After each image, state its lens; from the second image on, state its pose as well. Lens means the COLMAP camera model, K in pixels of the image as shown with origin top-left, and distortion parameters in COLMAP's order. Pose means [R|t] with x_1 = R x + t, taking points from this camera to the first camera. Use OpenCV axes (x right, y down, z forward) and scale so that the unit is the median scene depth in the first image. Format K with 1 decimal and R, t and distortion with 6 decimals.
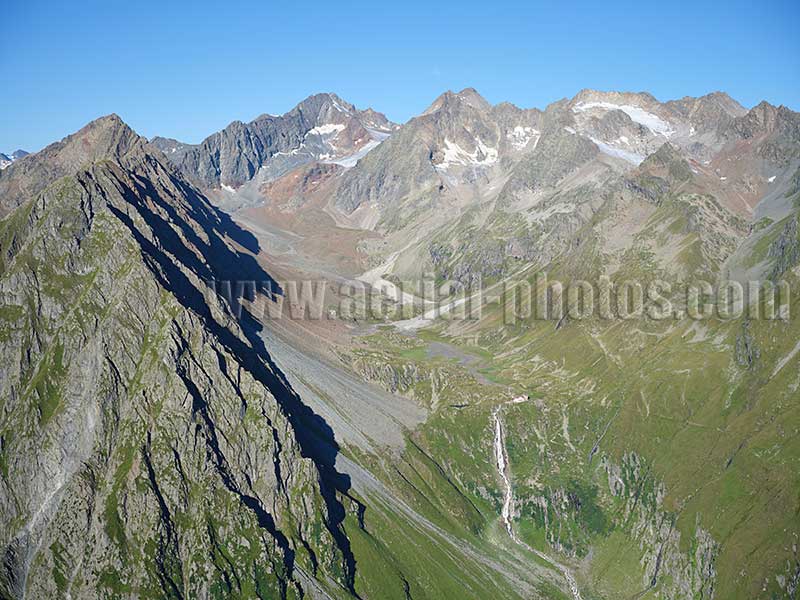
lens RADIAL K [[905.5, 0, 399.7], [0, 905.5, 299.4], [0, 0, 1]] dist [0.010646, 0.000000]
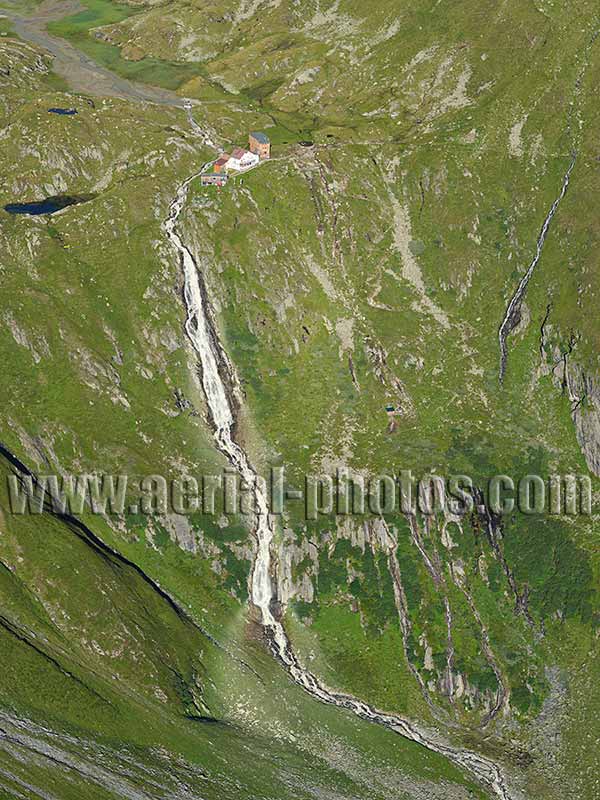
lens RADIAL K [[2029.6, 0, 300.7], [0, 2029.6, 399.9], [0, 0, 1]] dist [0.022367, 0.000000]
pose [[0.955893, -0.134943, 0.260880, -0.032916], [0.035594, 0.934886, 0.353158, -0.050955], [-0.291550, -0.328295, 0.898455, 0.424509]]
